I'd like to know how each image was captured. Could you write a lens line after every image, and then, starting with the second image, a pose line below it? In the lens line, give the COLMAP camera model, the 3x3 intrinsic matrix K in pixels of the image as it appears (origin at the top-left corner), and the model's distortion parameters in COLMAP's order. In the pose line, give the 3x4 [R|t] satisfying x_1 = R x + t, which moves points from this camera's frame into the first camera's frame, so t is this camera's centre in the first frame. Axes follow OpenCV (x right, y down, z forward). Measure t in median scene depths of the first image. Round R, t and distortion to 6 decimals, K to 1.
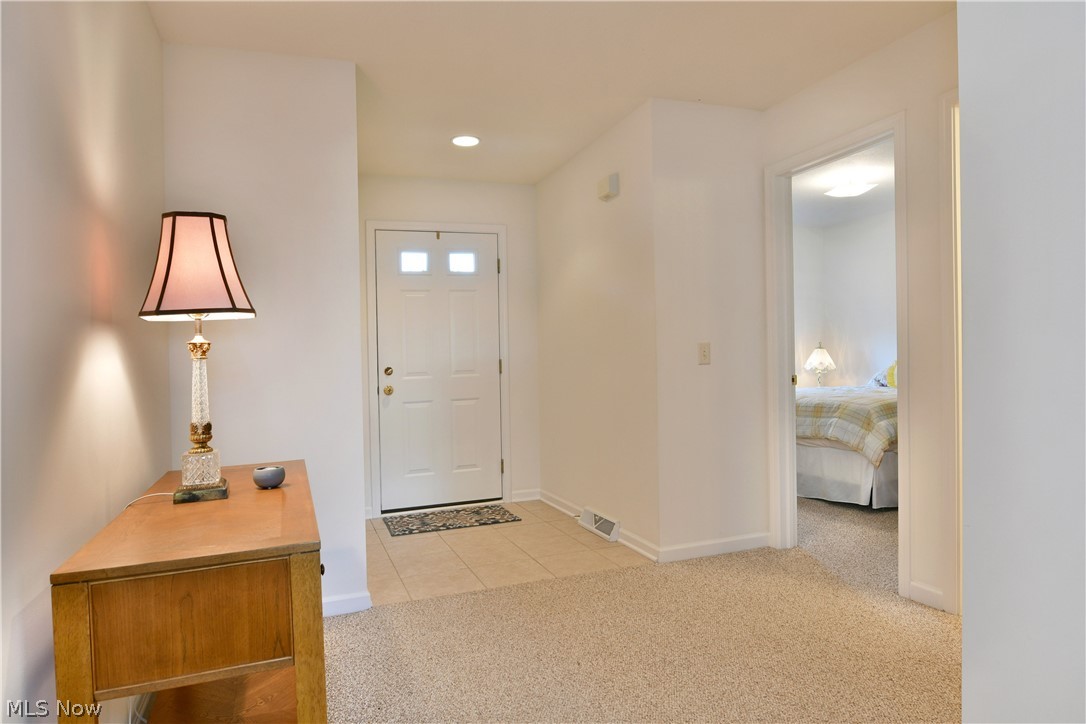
lens RADIAL K [[658.4, 0, 539.4], [0, 658.4, 360.7], [0, 0, 1]] dist [-0.016969, -0.001419]
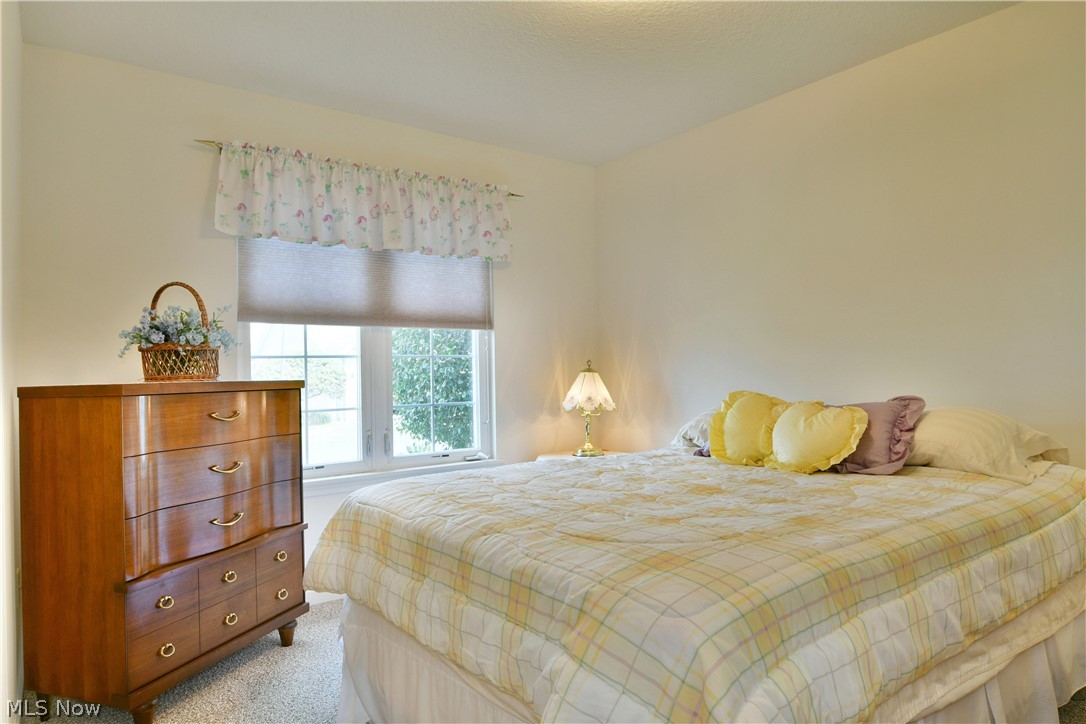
lens RADIAL K [[629.2, 0, 526.7], [0, 629.2, 344.4], [0, 0, 1]] dist [-0.010813, -0.001399]
pose [[0.967279, 0.027078, 0.252264, 0.290909], [-0.013886, 0.998448, -0.053929, -0.014777], [-0.253333, 0.048661, 0.966154, 0.599625]]
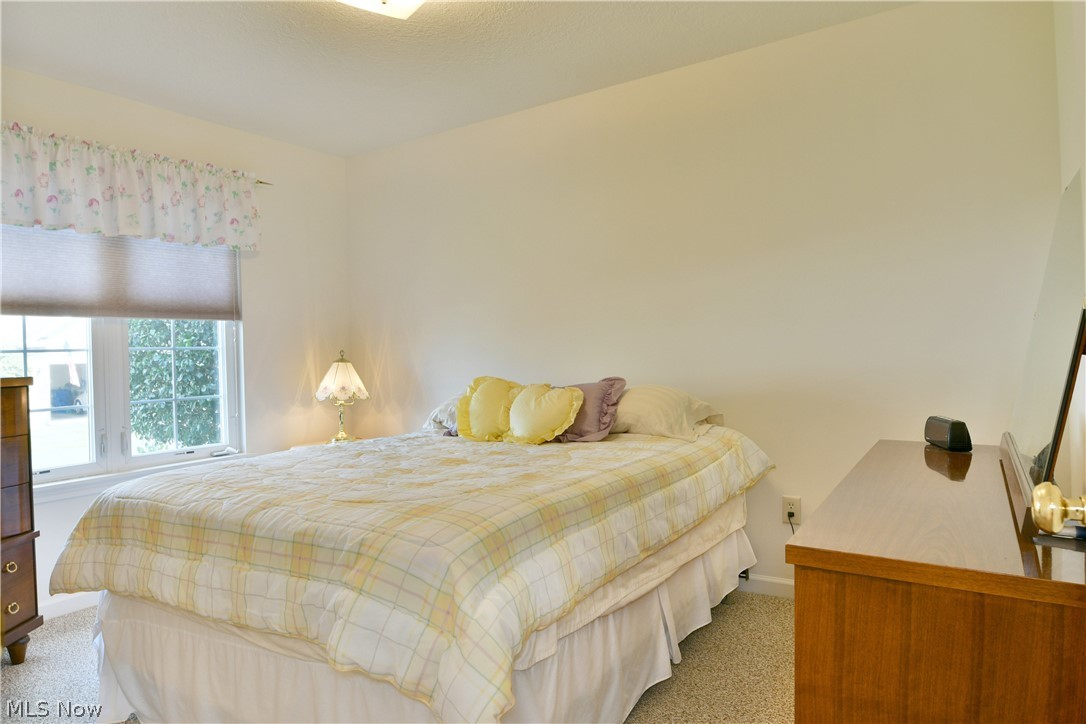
lens RADIAL K [[658.4, 0, 539.4], [0, 658.4, 360.7], [0, 0, 1]] dist [-0.016969, -0.001419]
pose [[0.788095, 0.000423, 0.615554, 0.256754], [0.007774, 0.999913, -0.010640, -0.014763], [-0.615505, 0.013170, 0.788023, 0.541925]]
